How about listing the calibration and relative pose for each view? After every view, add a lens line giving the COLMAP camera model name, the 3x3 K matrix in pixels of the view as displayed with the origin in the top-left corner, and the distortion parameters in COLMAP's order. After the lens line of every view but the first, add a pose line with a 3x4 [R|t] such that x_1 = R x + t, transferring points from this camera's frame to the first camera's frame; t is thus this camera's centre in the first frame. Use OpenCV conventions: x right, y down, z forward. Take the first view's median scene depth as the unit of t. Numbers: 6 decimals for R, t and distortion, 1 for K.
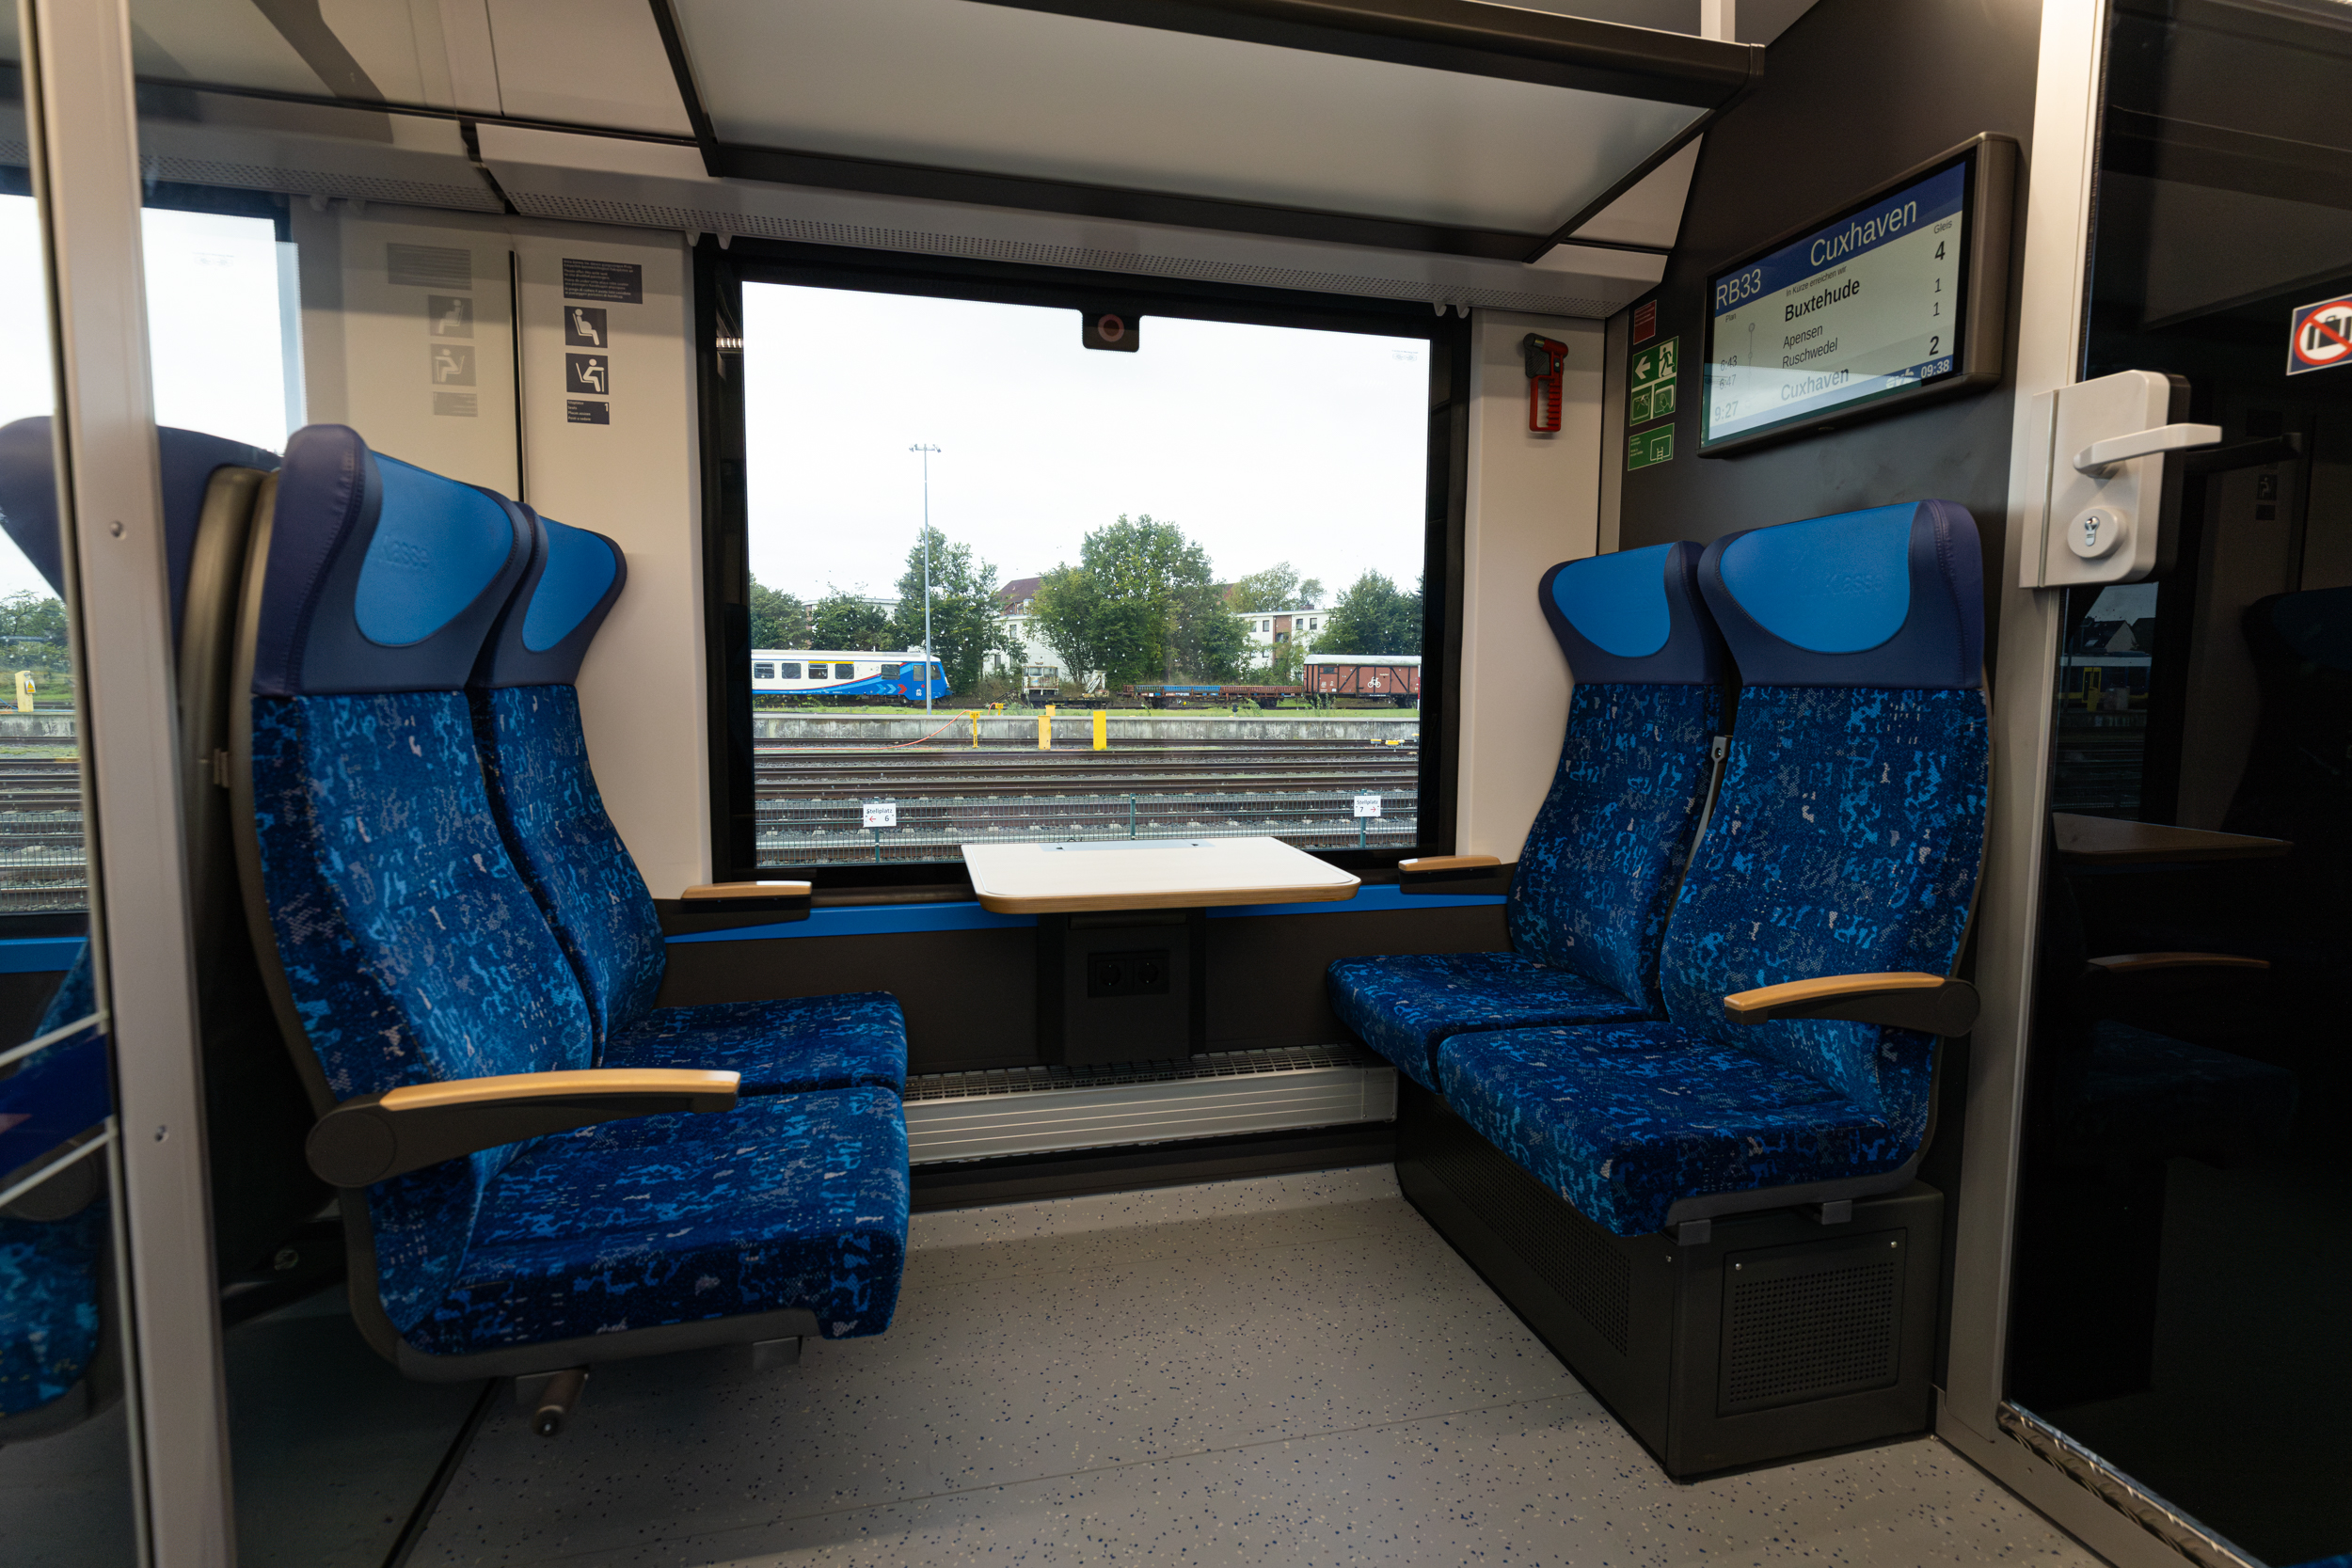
lens RADIAL K [[1151.1, 0, 1184.0], [0, 1151.1, 776.9], [0, 0, 1]] dist [0.000276, 0.000555]
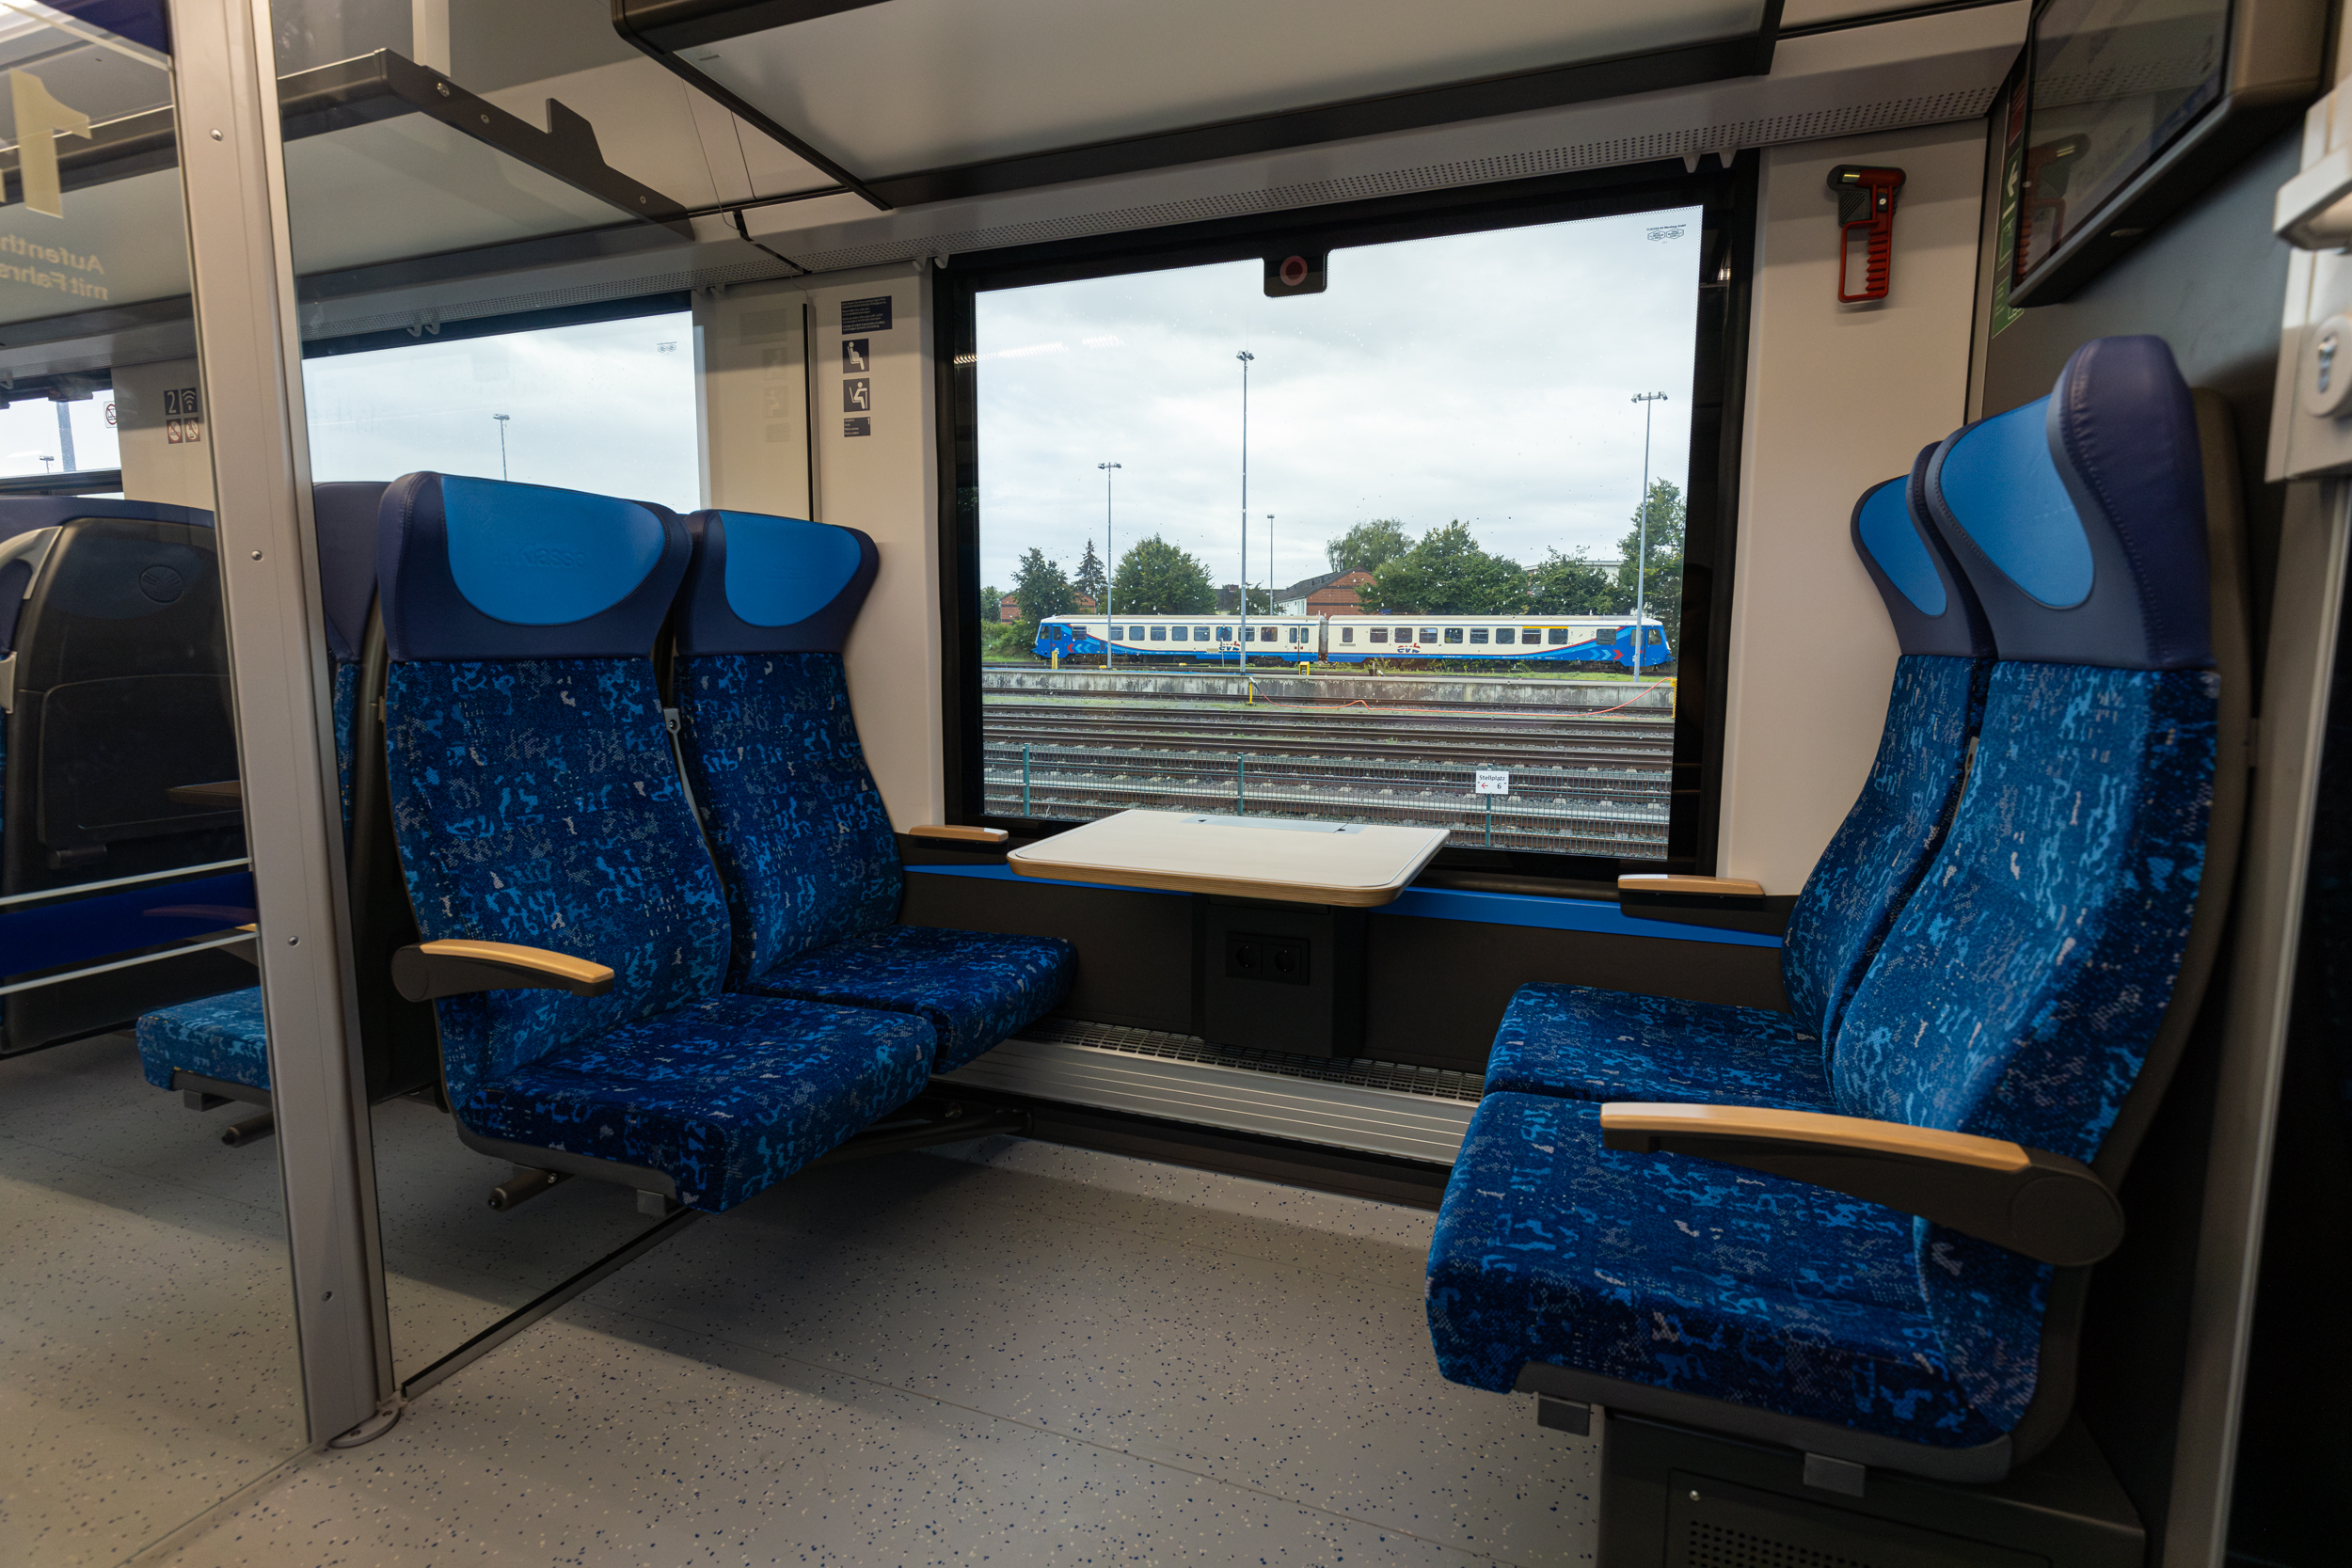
lens RADIAL K [[1151.1, 0, 1184.0], [0, 1151.1, 776.9], [0, 0, 1]] dist [0.000276, 0.000555]
pose [[0.815486, 0.065270, -0.575084, 0.517449], [-0.047880, 0.997823, 0.045353, -0.022253], [0.576793, -0.009450, 0.816836, 0.220146]]
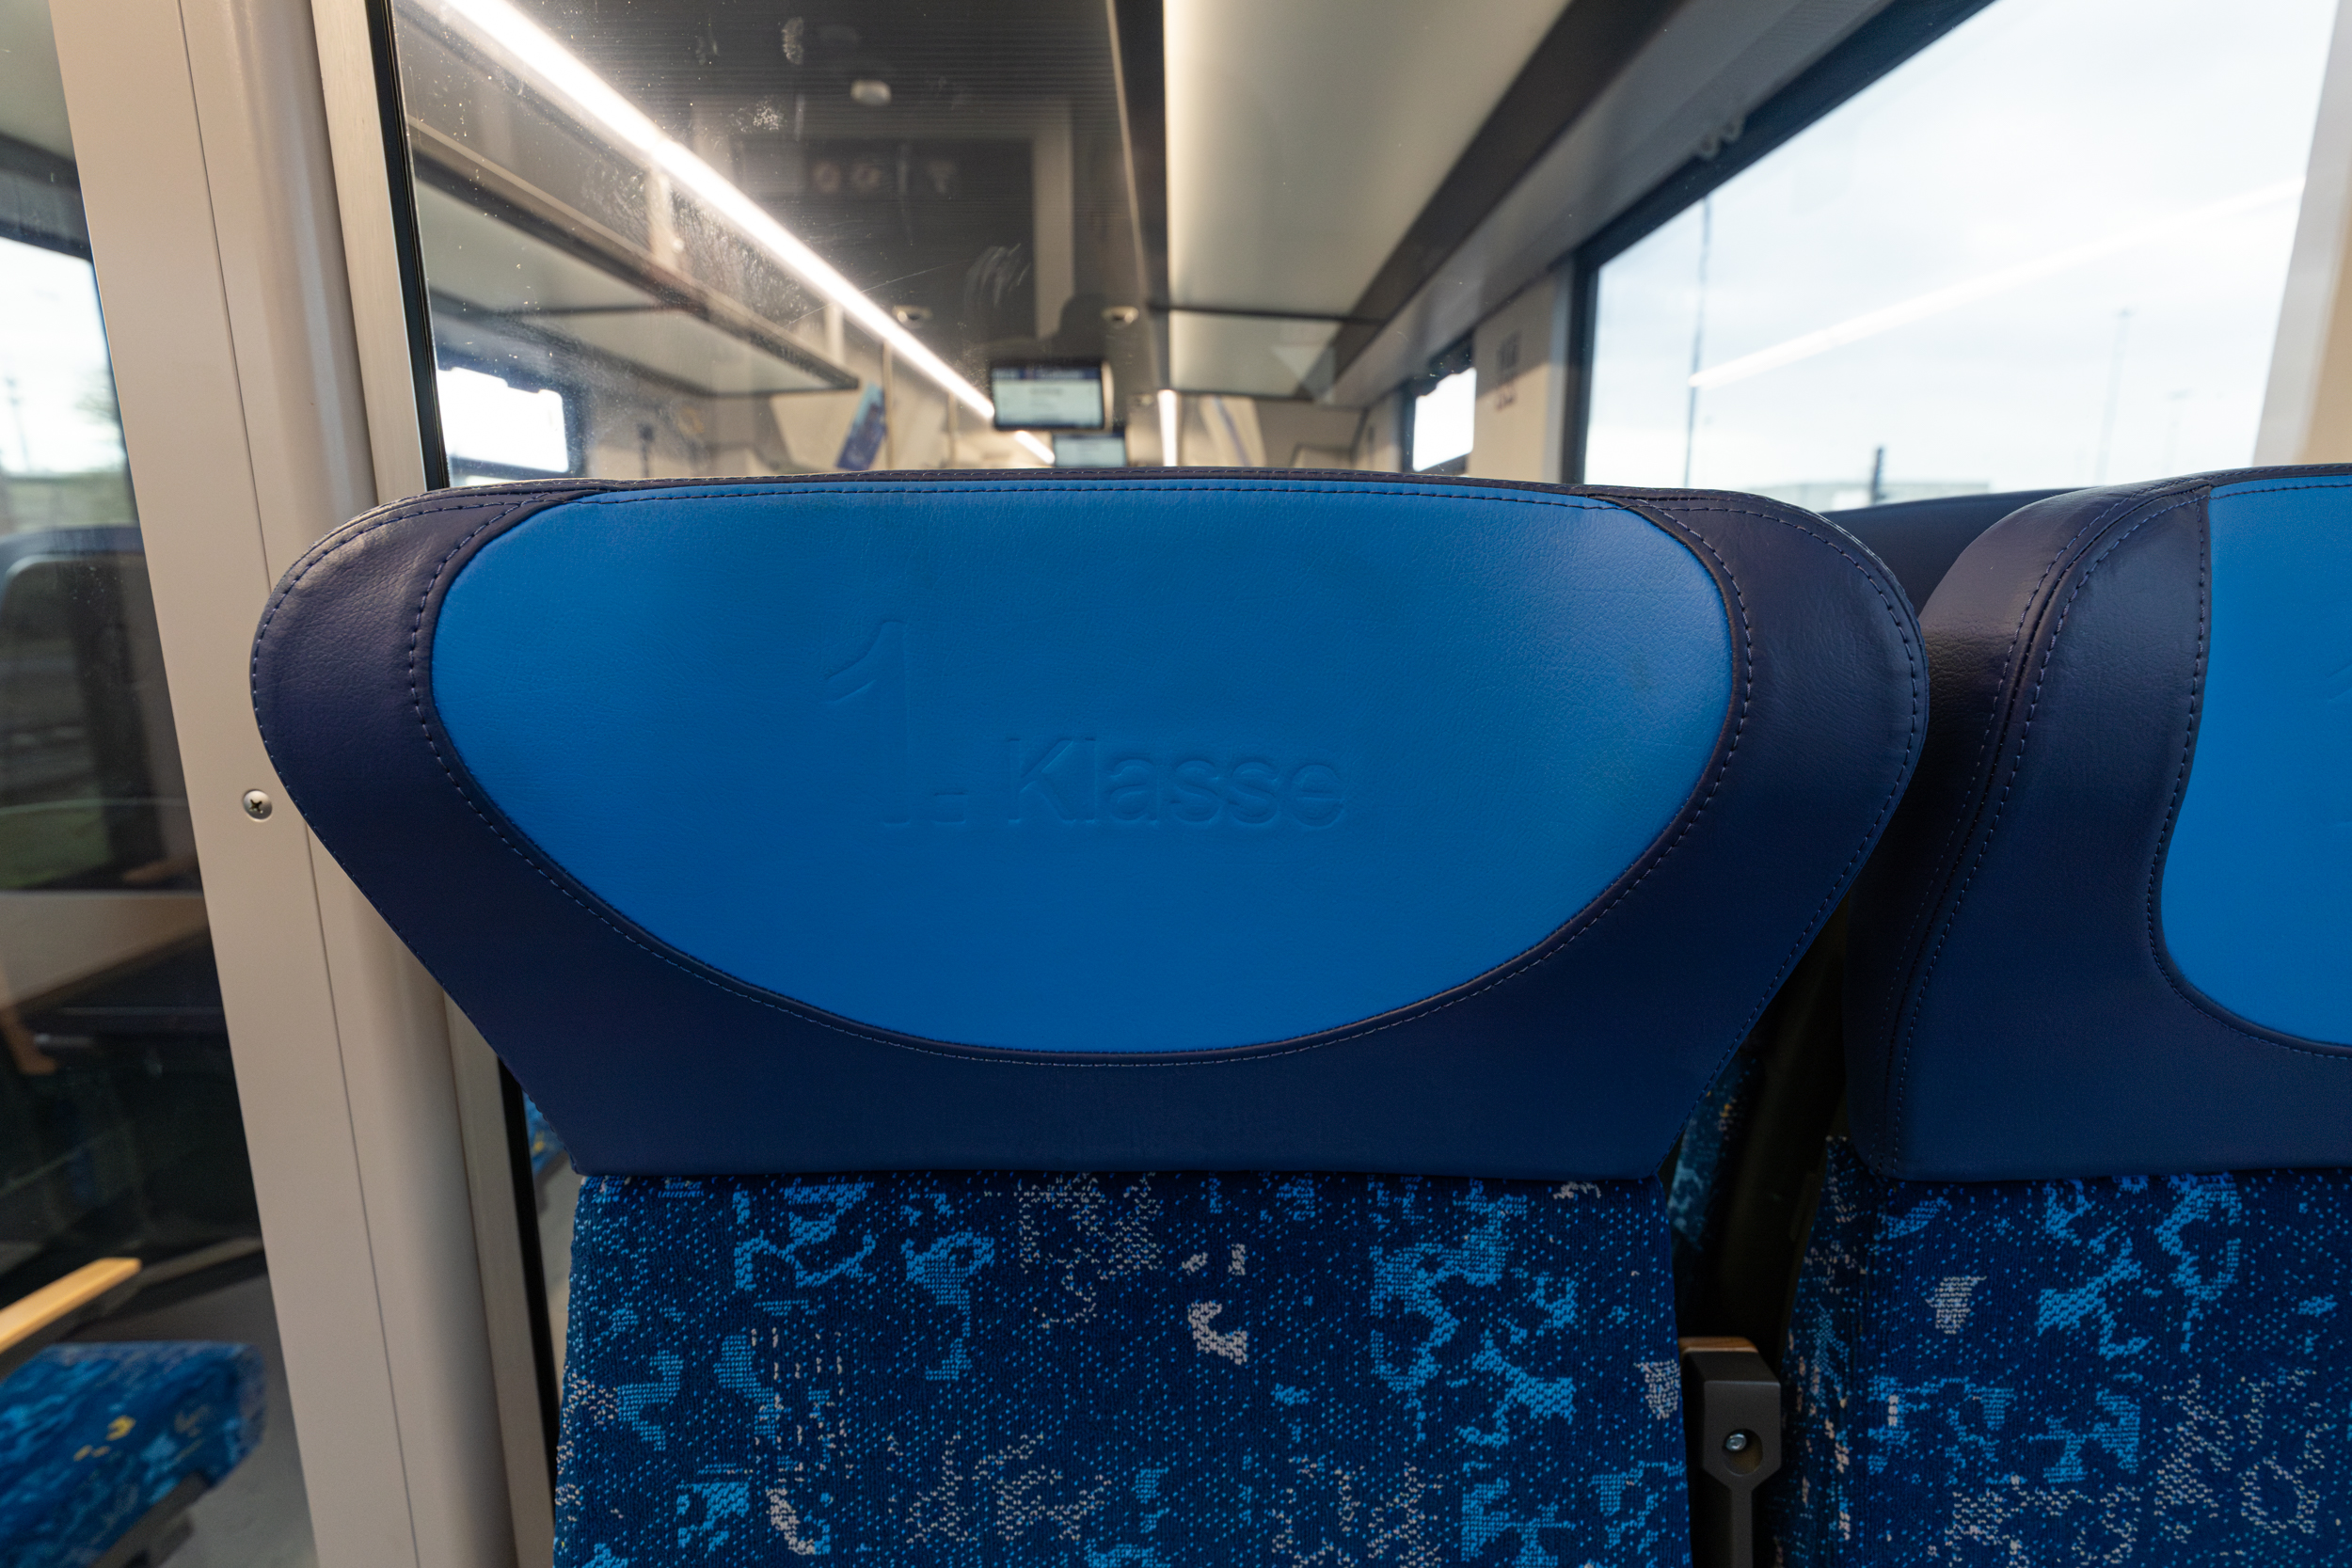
lens RADIAL K [[1151.1, 0, 1184.0], [0, 1151.1, 776.9], [0, 0, 1]] dist [0.000276, 0.000555]
pose [[-0.232355, 0.180675, -0.955703, -0.268028], [-0.087676, 0.974704, 0.205584, -0.183102], [0.968671, 0.131560, -0.210636, 0.749284]]
